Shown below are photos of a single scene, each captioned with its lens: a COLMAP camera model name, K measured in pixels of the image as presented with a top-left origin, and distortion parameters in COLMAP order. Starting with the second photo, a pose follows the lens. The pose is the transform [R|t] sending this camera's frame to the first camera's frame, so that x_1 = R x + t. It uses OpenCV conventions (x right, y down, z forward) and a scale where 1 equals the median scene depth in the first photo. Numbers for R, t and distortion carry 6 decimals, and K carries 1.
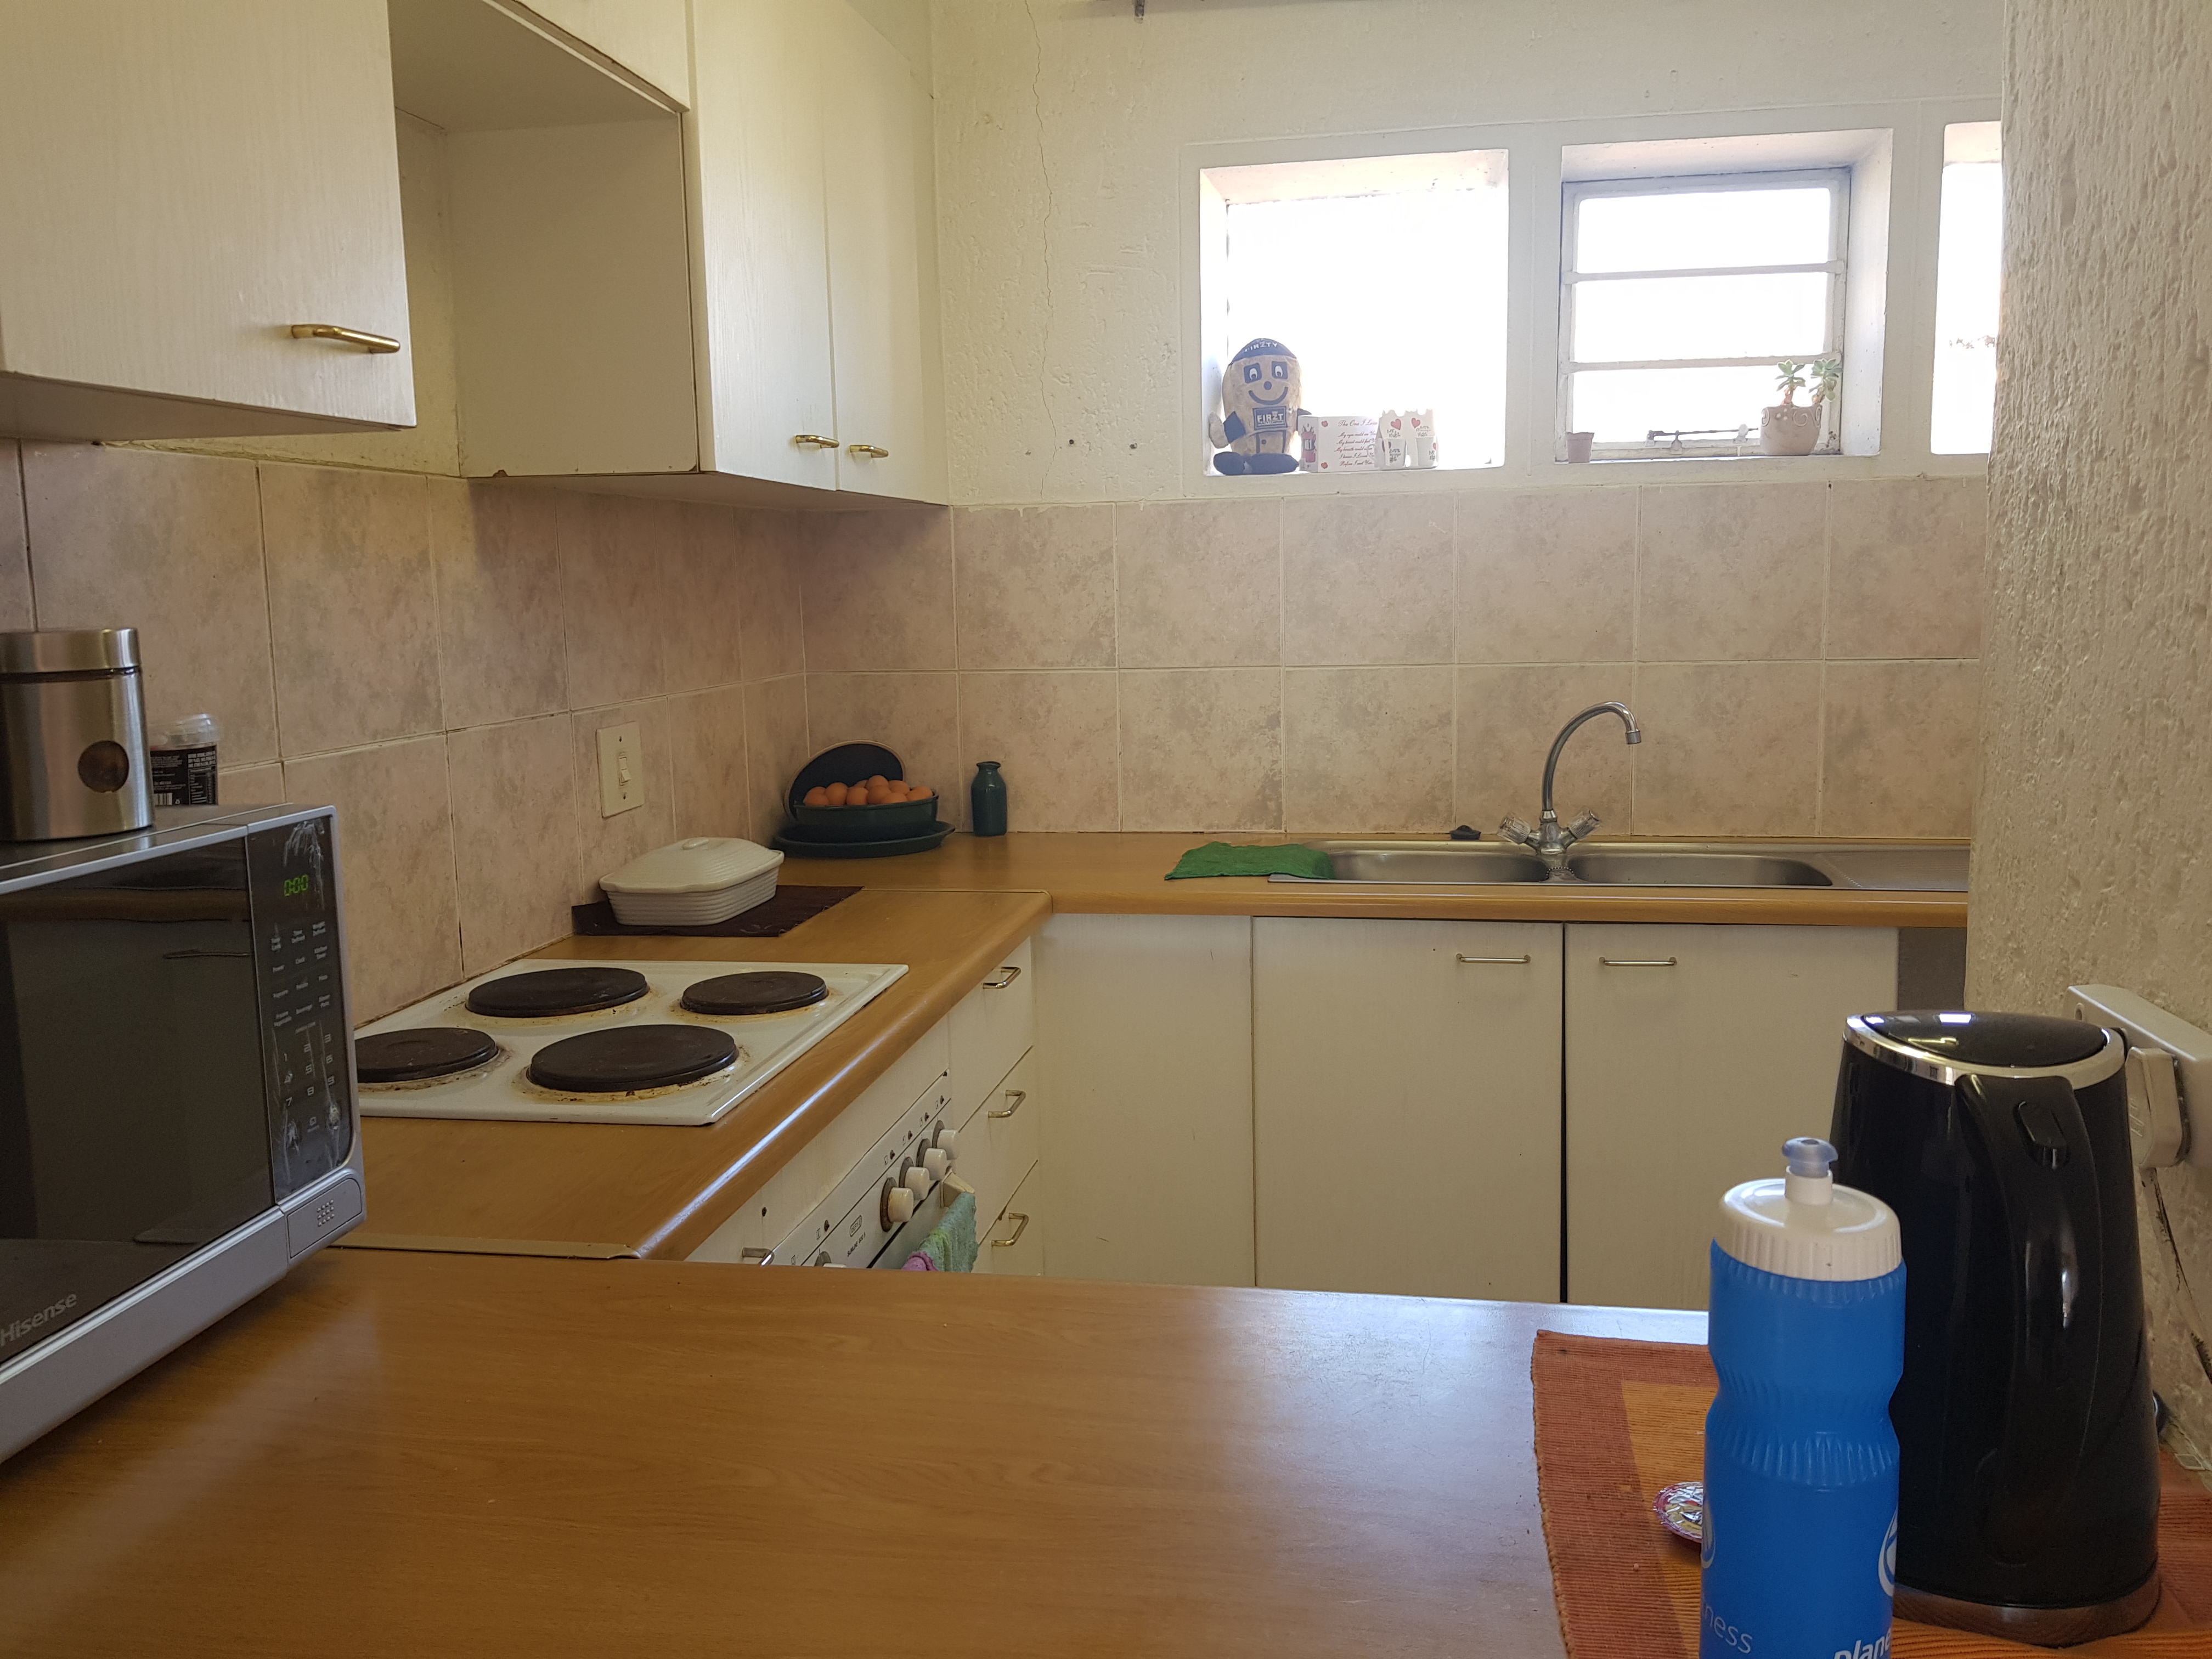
lens RADIAL K [[1712.3, 0, 1137.4], [0, 1712.3, 820.5], [0, 0, 1]] dist [0.176296, -0.340782]
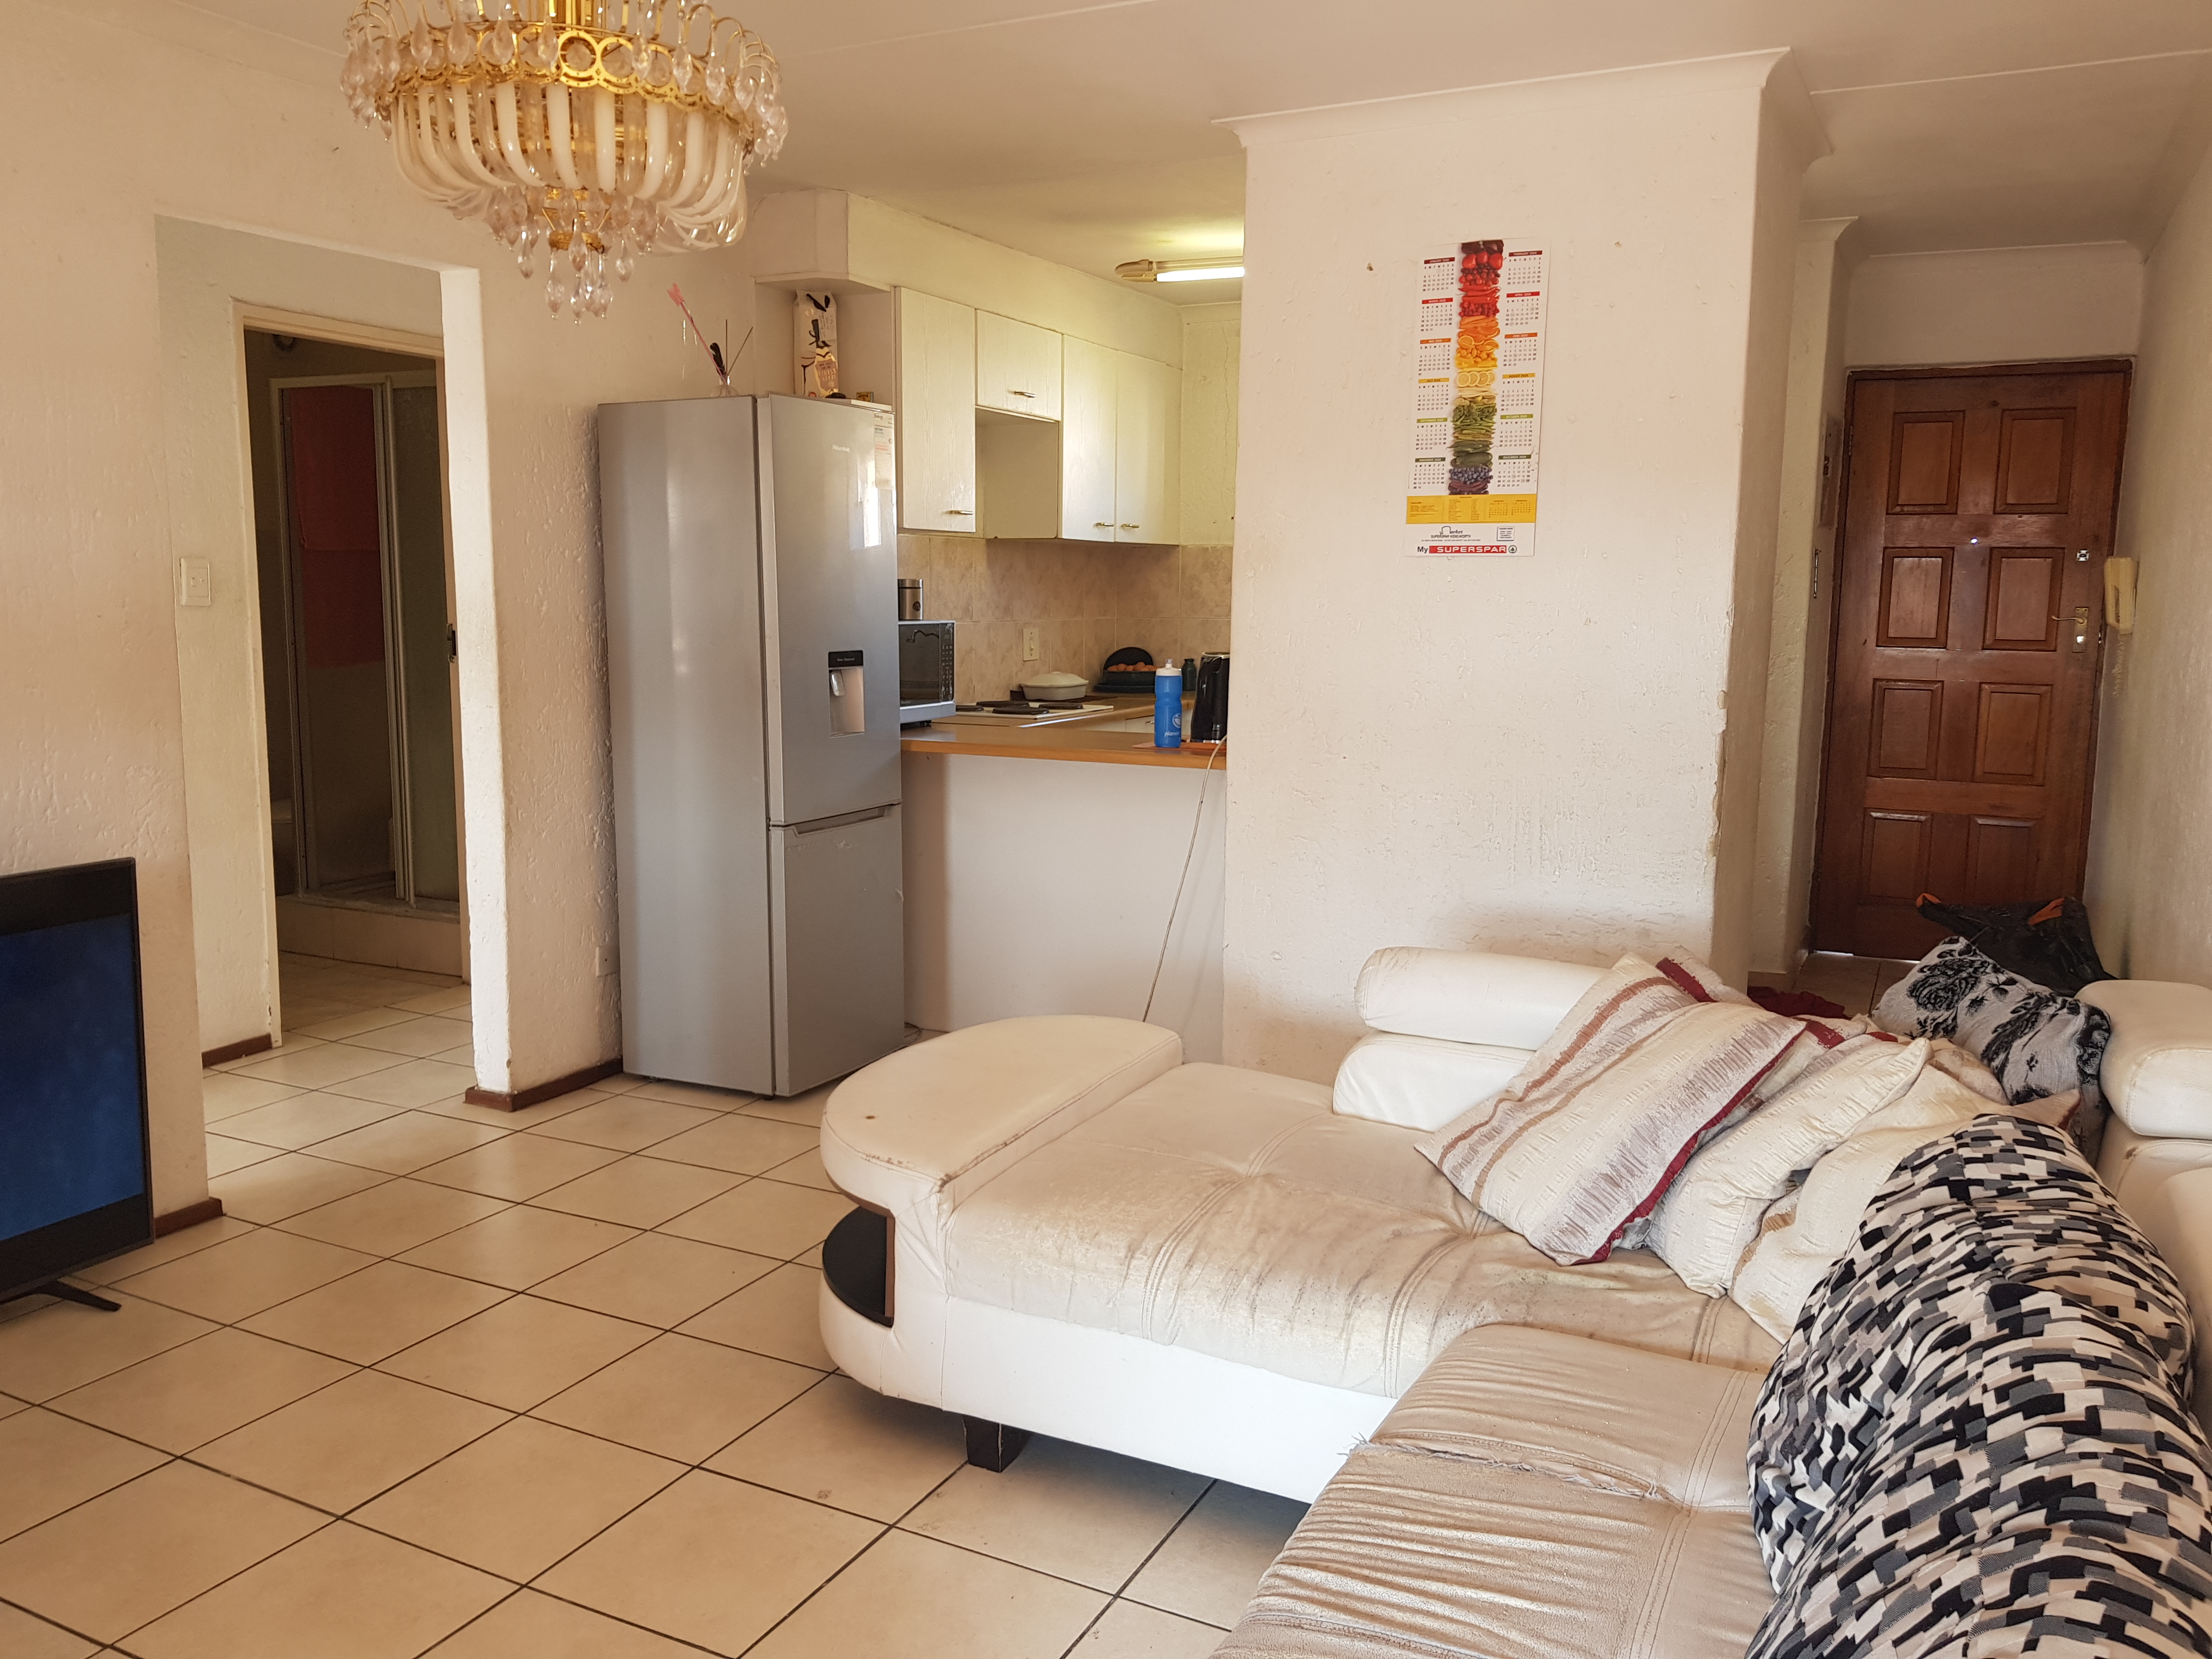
lens RADIAL K [[1712.3, 0, 1137.4], [0, 1712.3, 820.5], [0, 0, 1]] dist [0.176296, -0.340782]
pose [[0.963258, 0.061111, -0.261535, 0.629251], [-0.062384, 0.998046, 0.003441, 0.244950], [0.261234, 0.013001, 0.965188, -1.669995]]
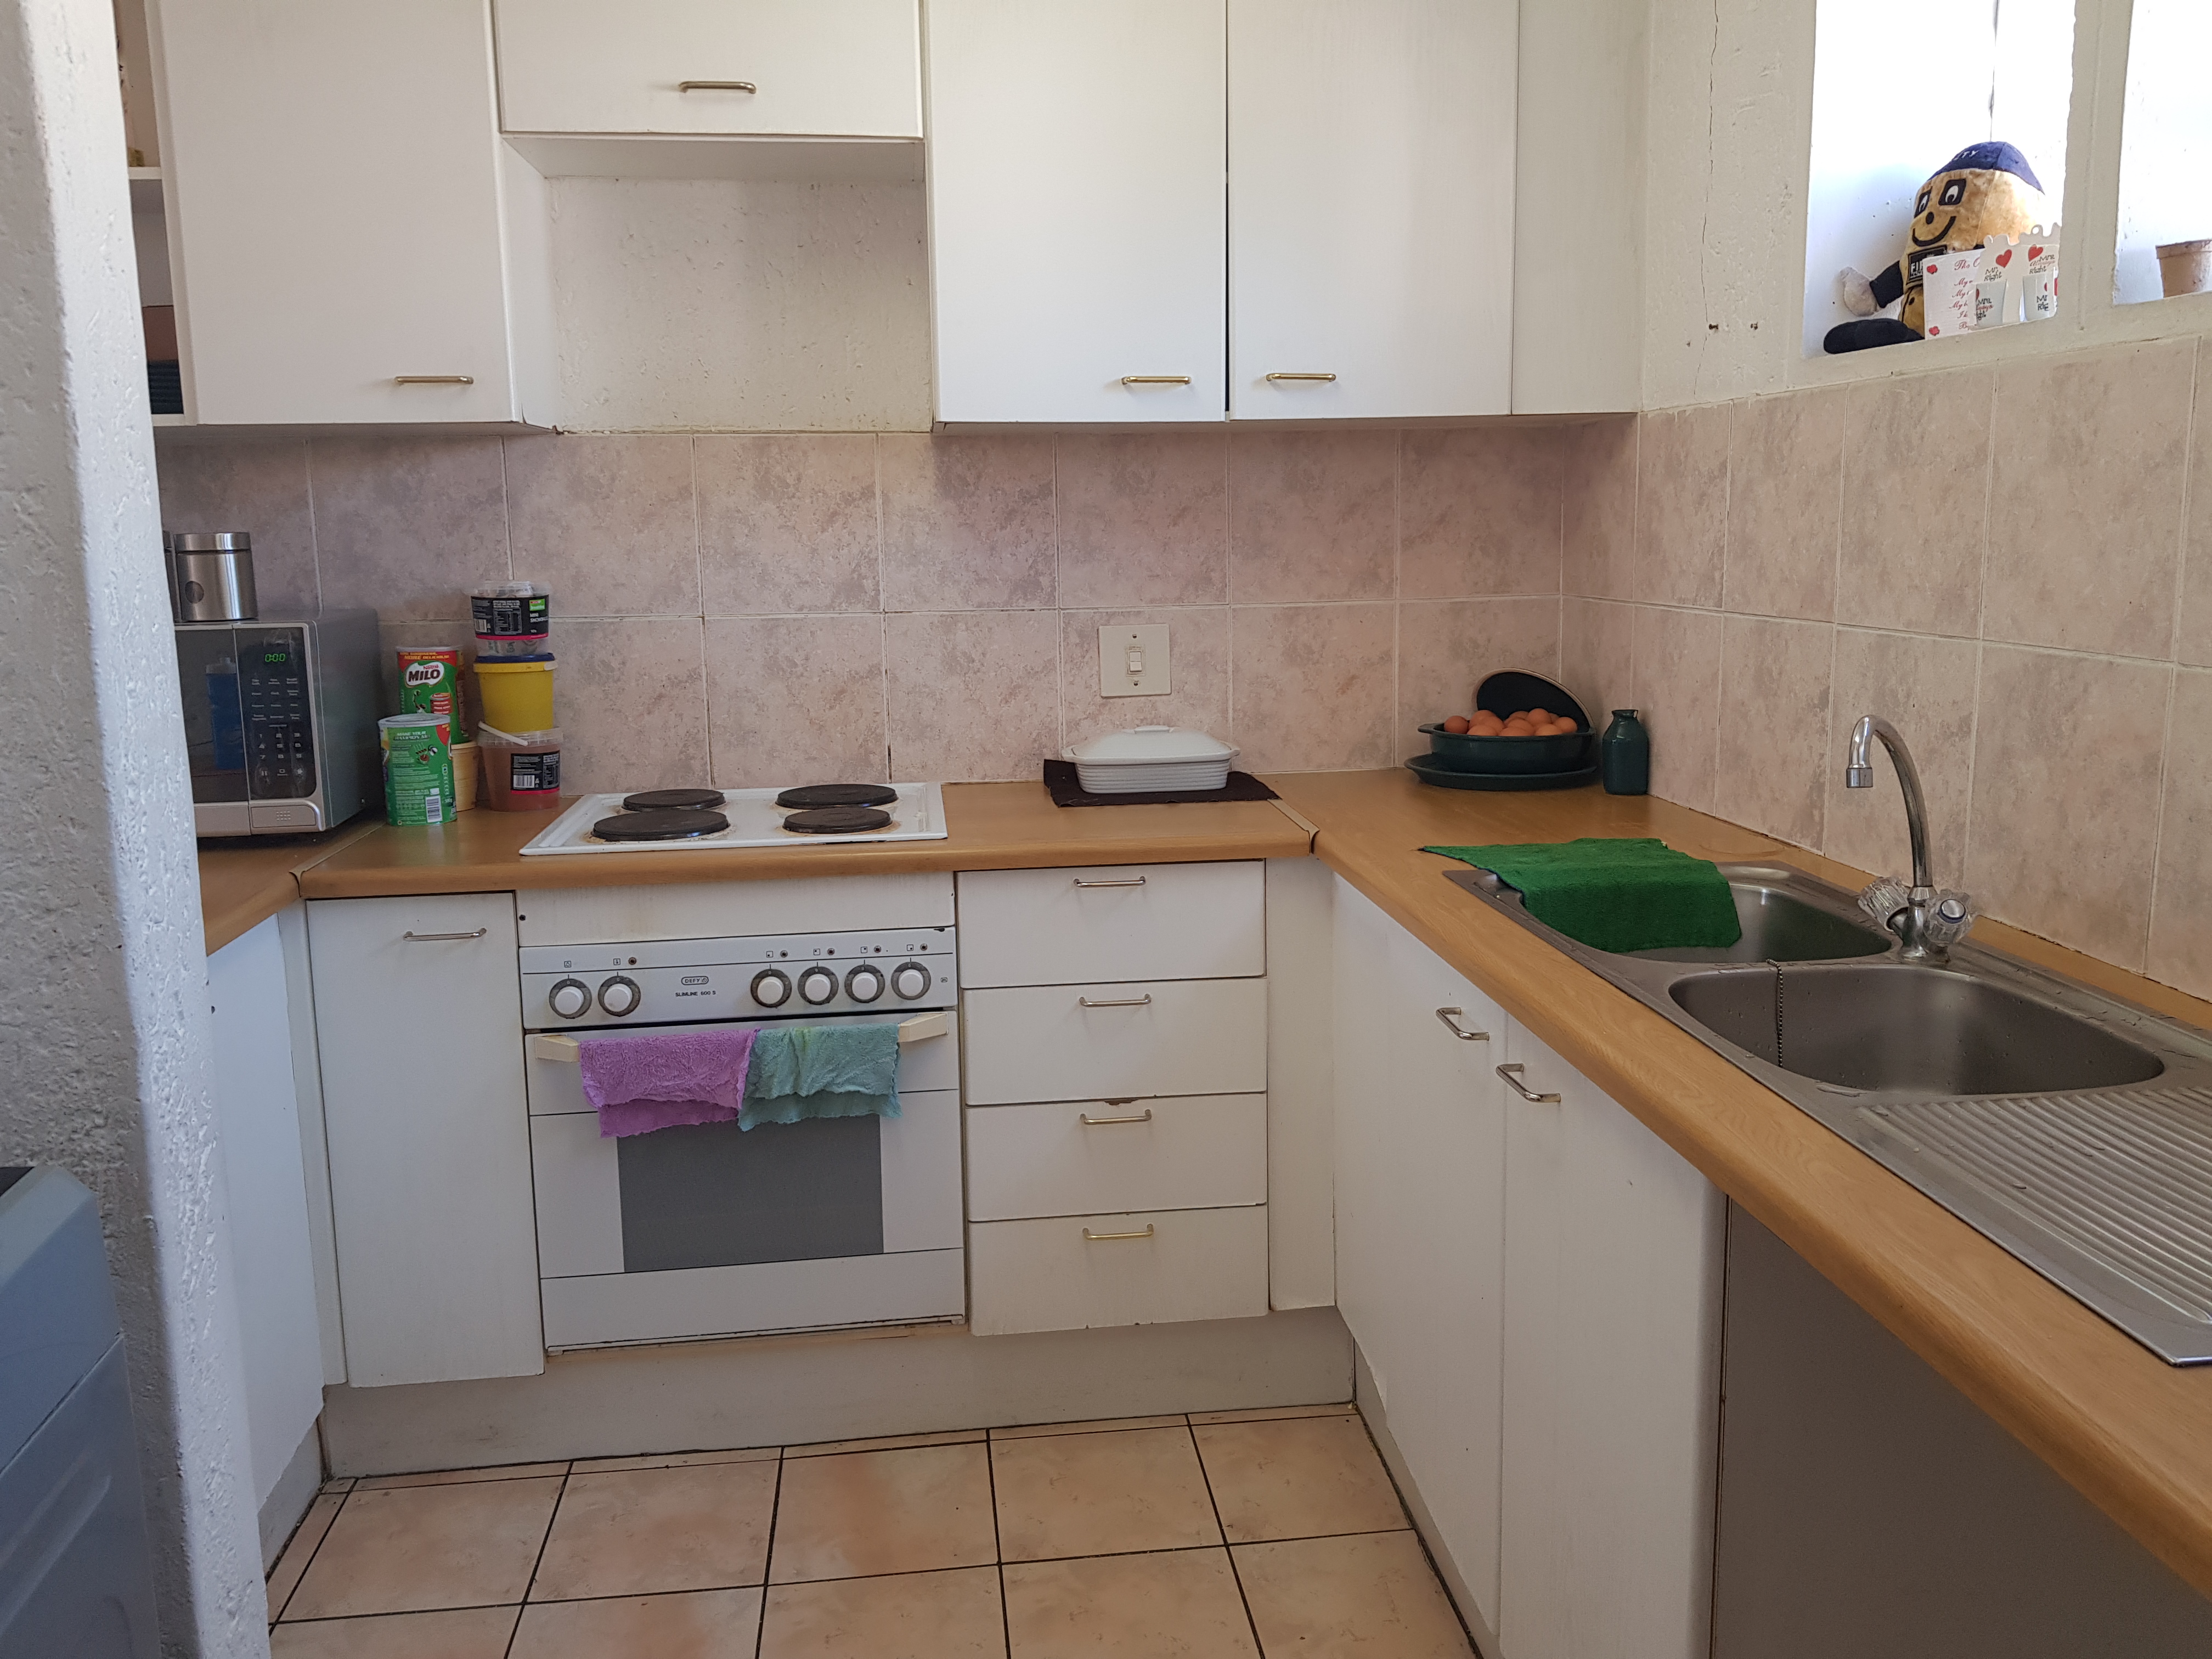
lens RADIAL K [[1759.0, 0, 1172.2], [0, 1759.0, 828.7], [0, 0, 1]] dist [0.096057, -0.162091]
pose [[0.289909, 0.183490, -0.939300, 0.977453], [-0.125228, 0.980284, 0.152845, -0.116232], [0.948826, 0.073315, 0.307171, 0.714092]]
